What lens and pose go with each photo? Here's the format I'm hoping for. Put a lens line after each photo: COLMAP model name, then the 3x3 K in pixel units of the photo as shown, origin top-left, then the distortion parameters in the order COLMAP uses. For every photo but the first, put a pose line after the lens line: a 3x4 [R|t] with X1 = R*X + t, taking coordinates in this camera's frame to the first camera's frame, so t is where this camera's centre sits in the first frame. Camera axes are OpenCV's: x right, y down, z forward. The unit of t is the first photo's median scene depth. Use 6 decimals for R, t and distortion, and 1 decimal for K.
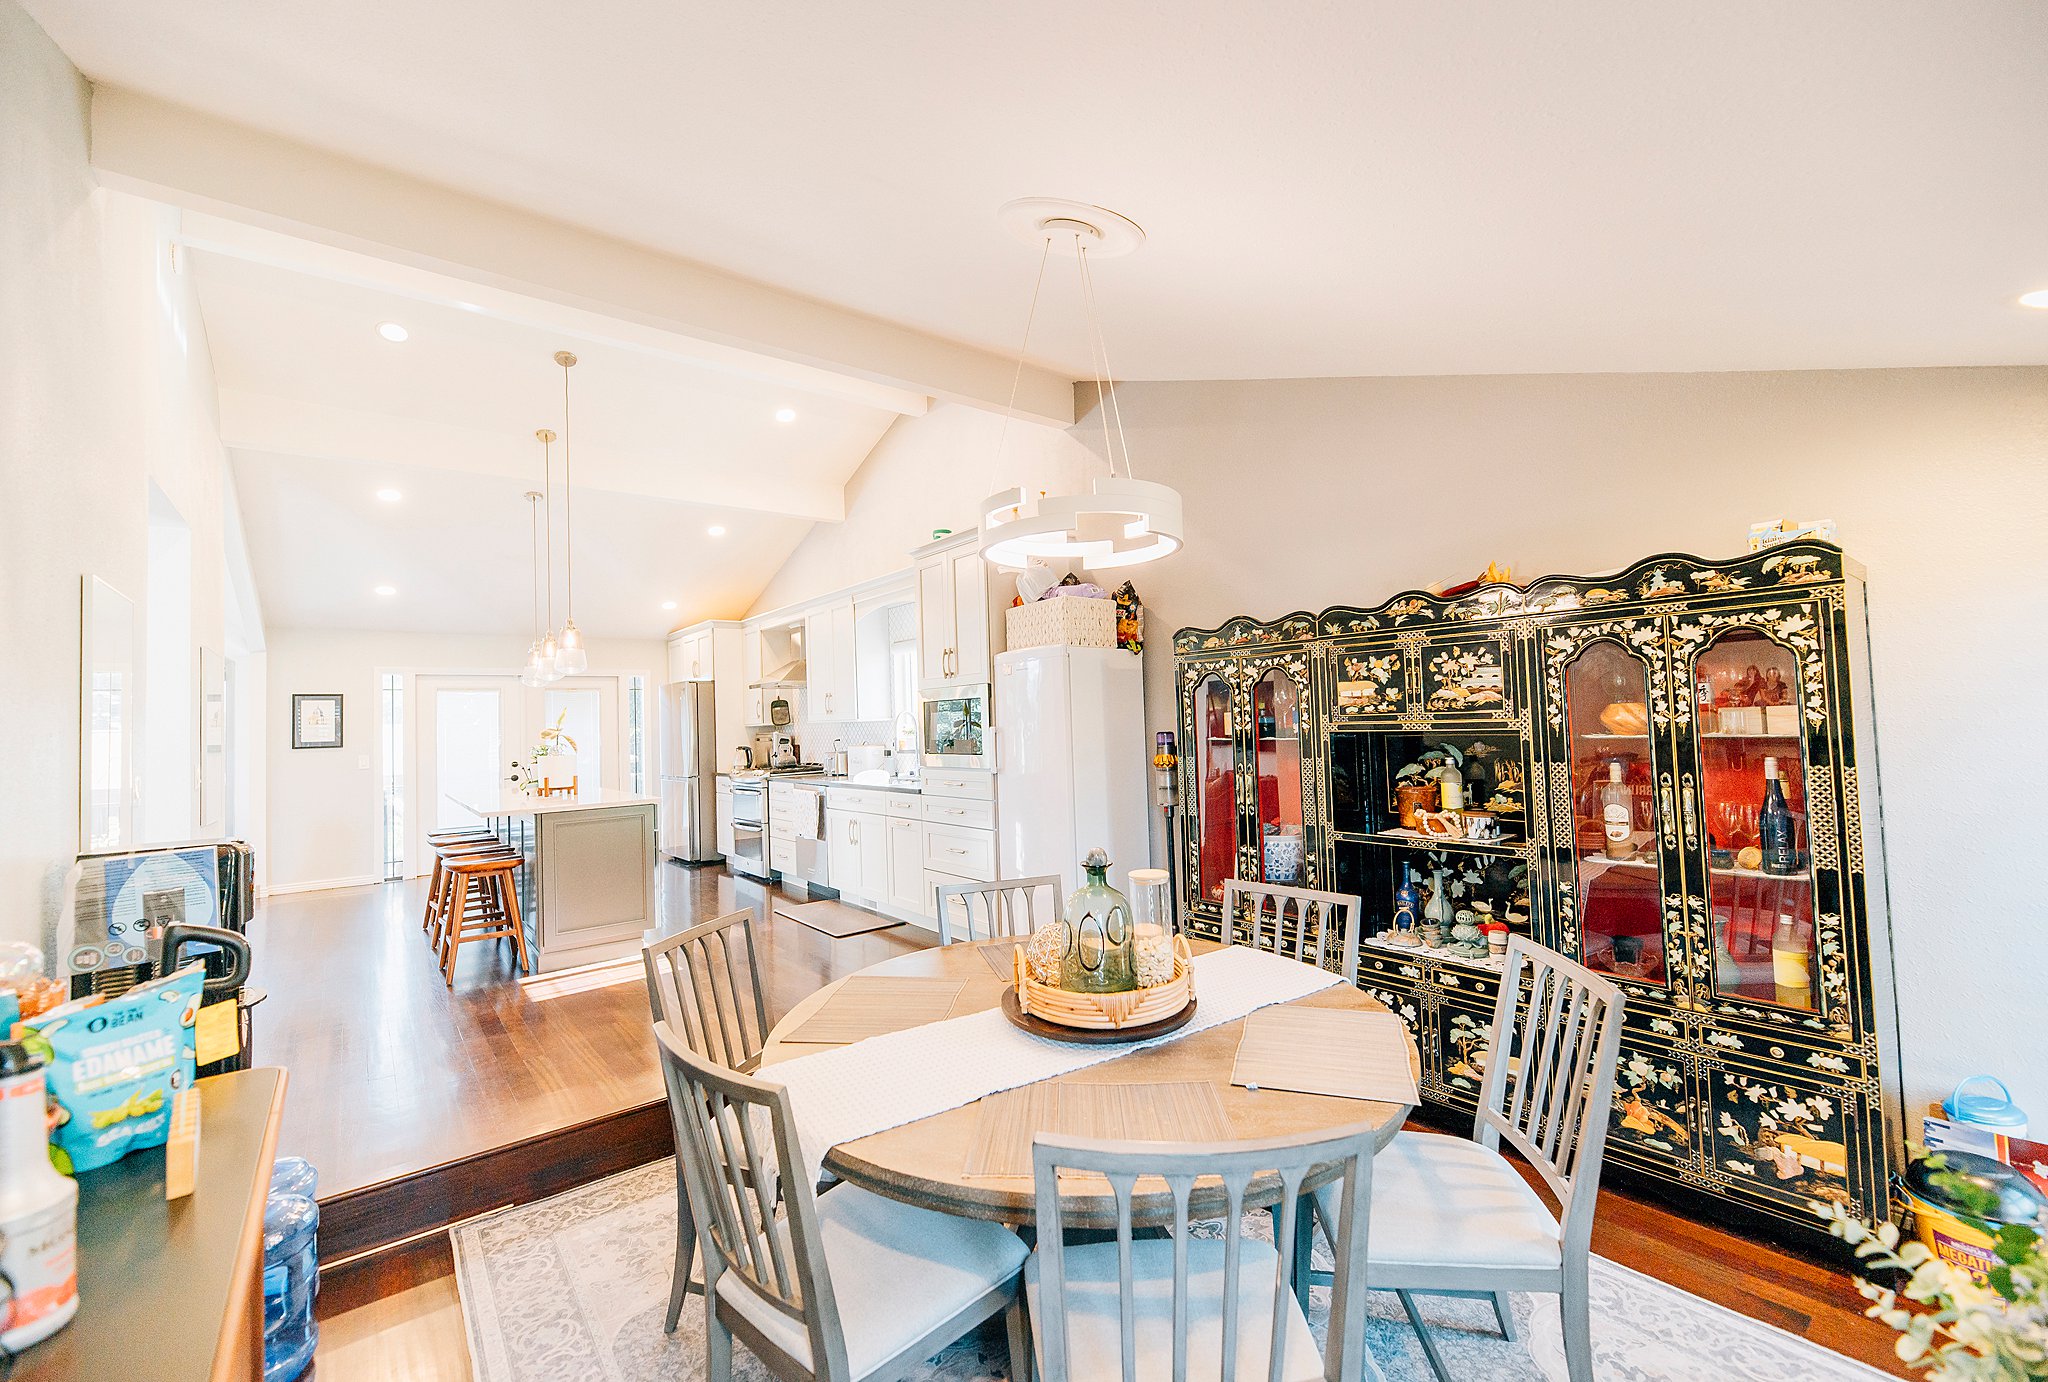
lens RADIAL K [[830.1, 0, 1024.0], [0, 830.1, 691.0], [0, 0, 1]] dist [-0.003008, -0.000016]
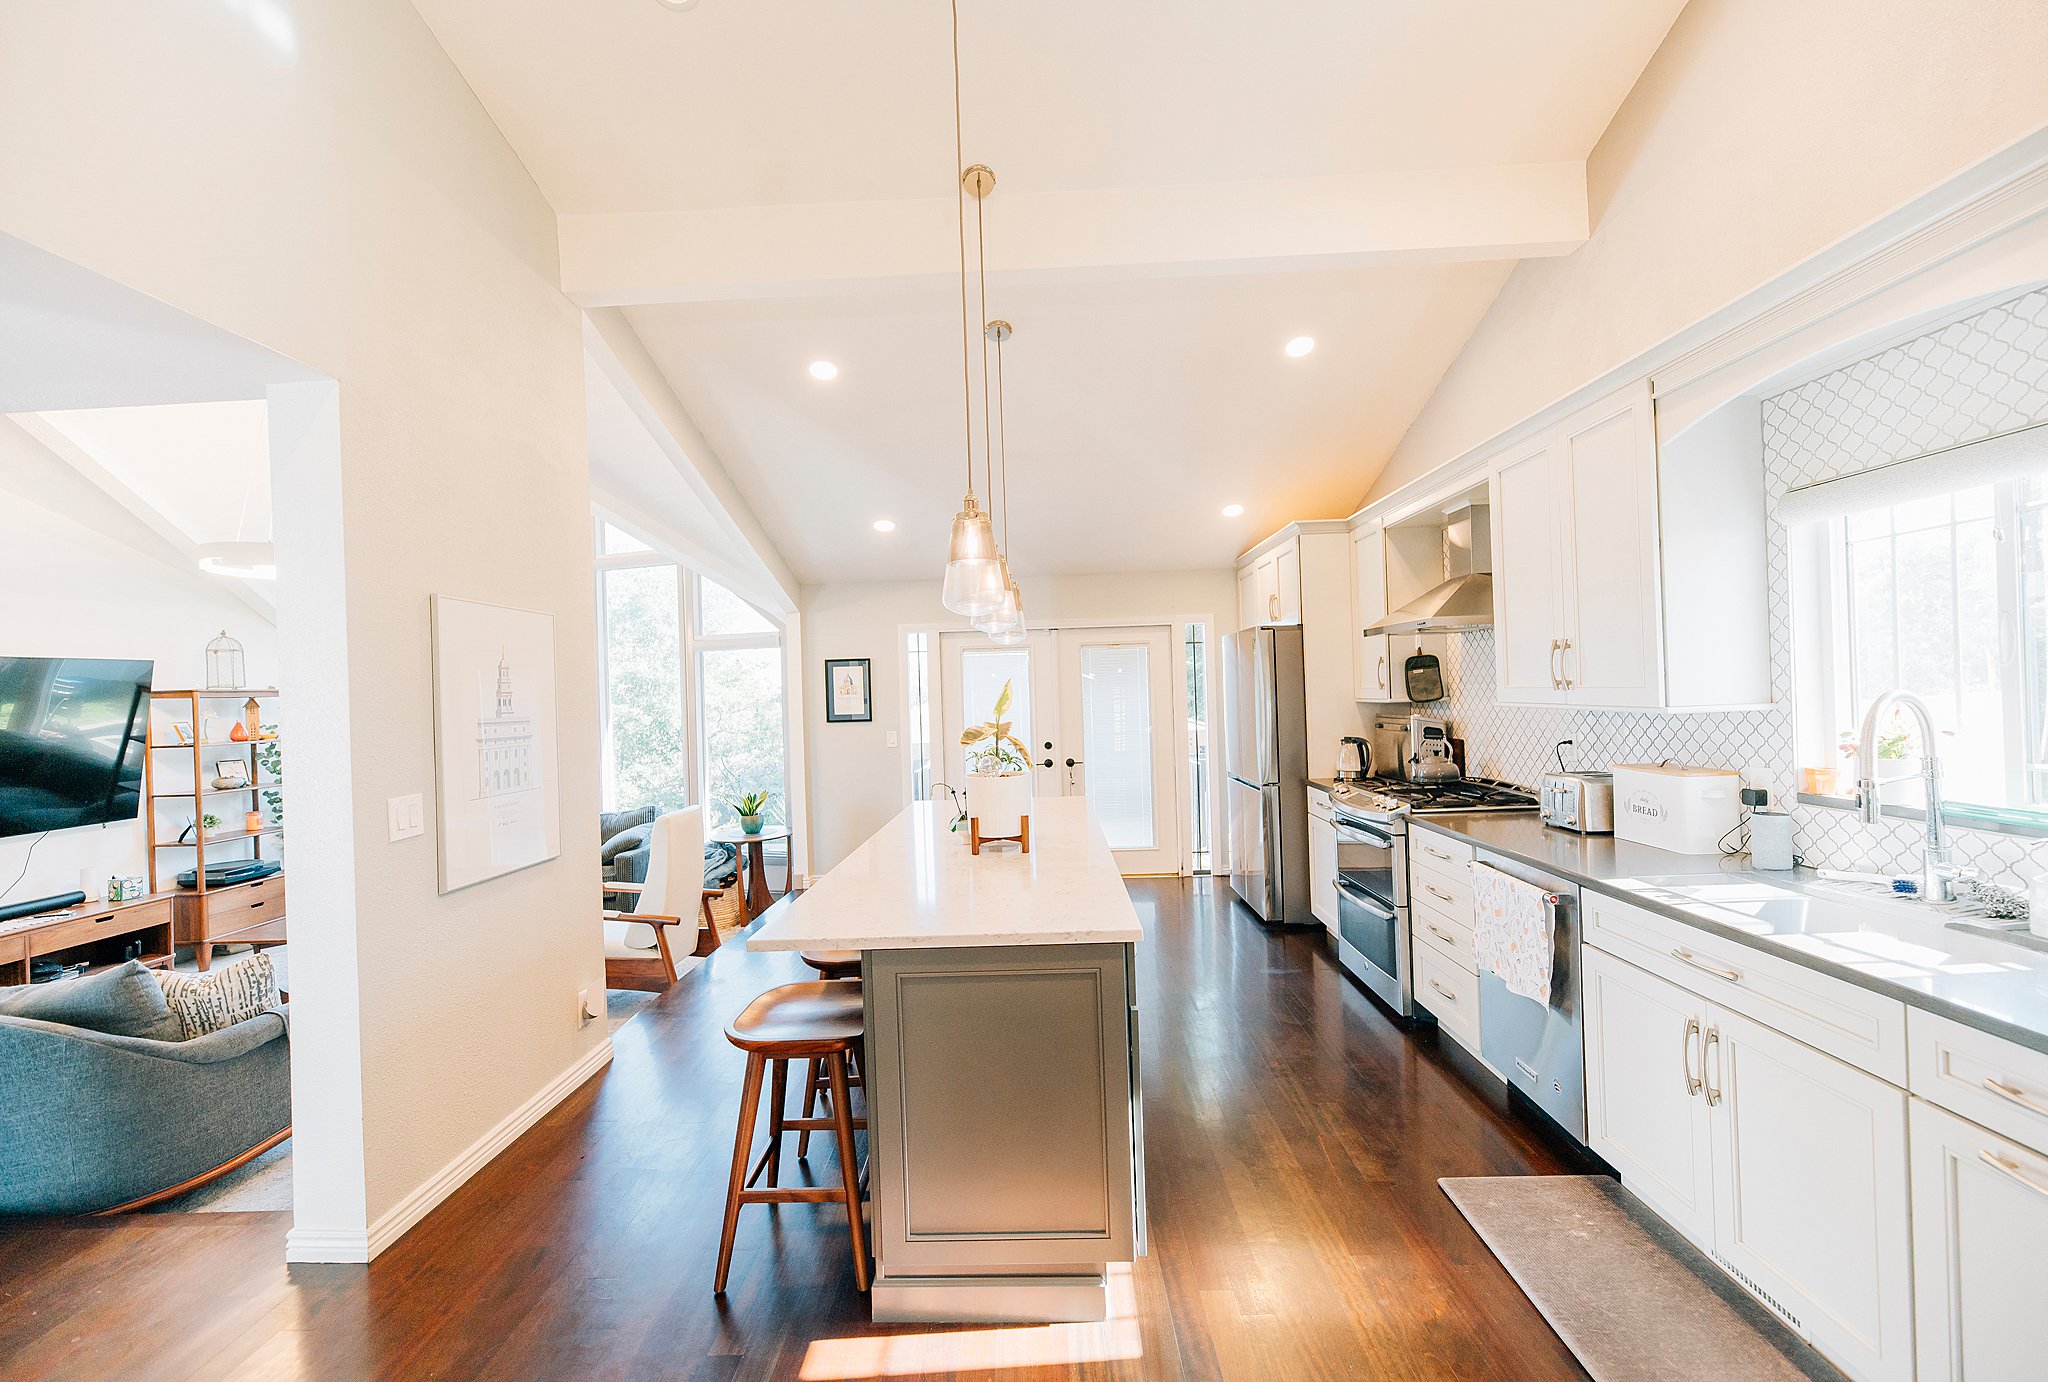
lens RADIAL K [[830.1, 0, 1024.0], [0, 830.1, 691.0], [0, 0, 1]] dist [-0.003008, -0.000016]
pose [[0.765226, 0.008626, -0.643704, -0.340052], [0.030646, 0.998288, 0.049809, -0.001513], [0.643032, -0.057842, 0.763652, 0.987651]]
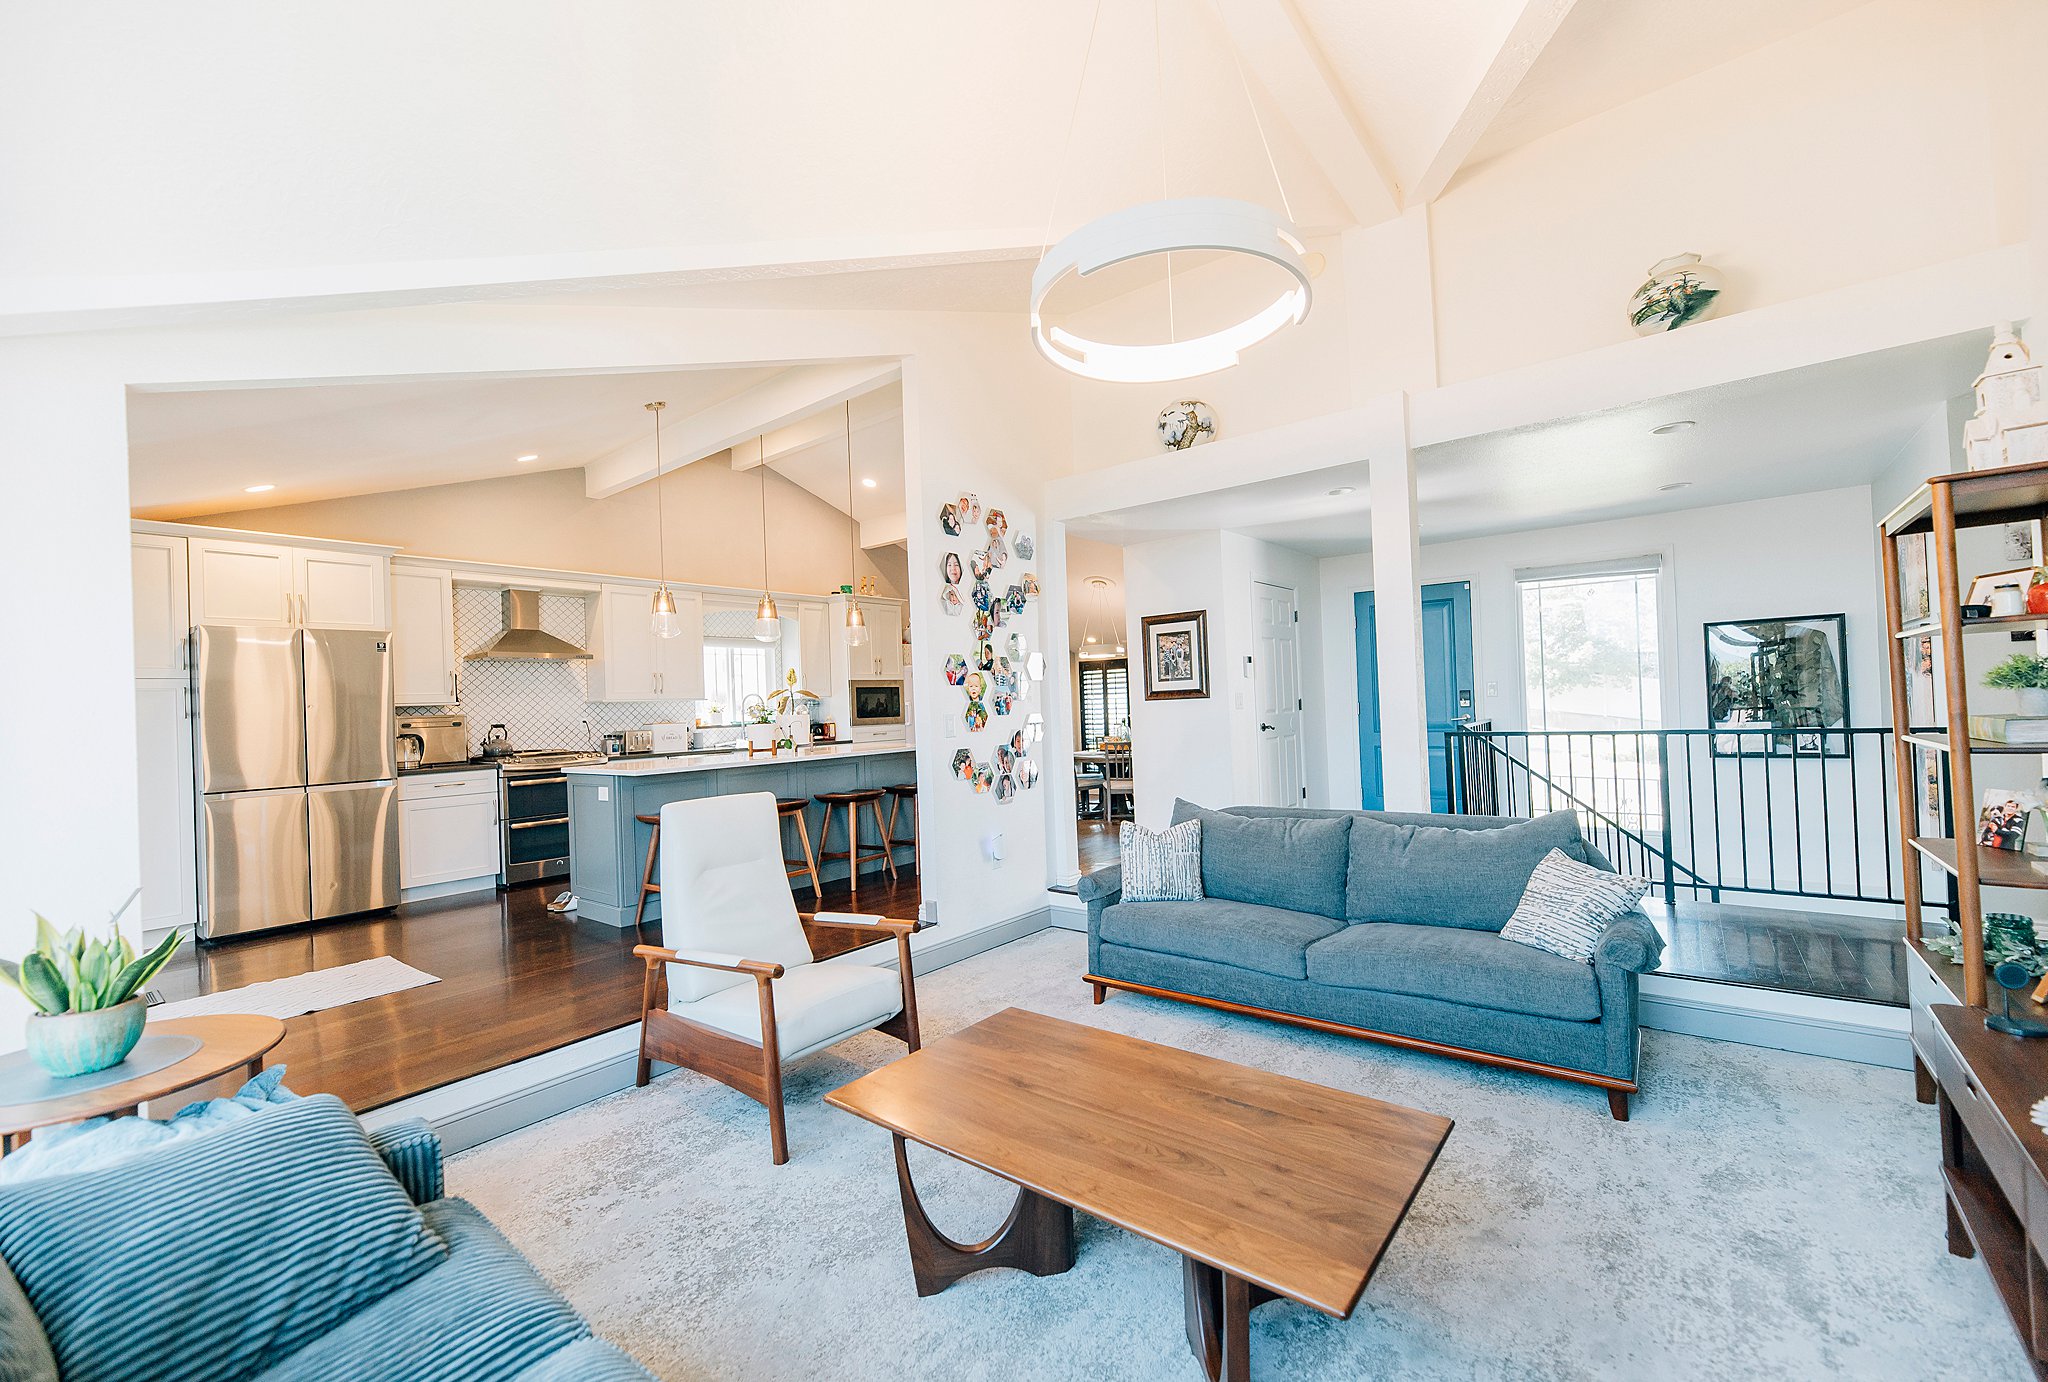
lens RADIAL K [[833.1, 0, 1030.8], [0, 833.1, 693.6], [0, 0, 1]] dist [-0.002184, -0.000231]
pose [[-0.223090, 0.058634, 0.973033, -2.709864], [0.011107, 0.998277, -0.057609, 0.187266], [-0.974735, -0.002045, -0.223357, 1.521178]]
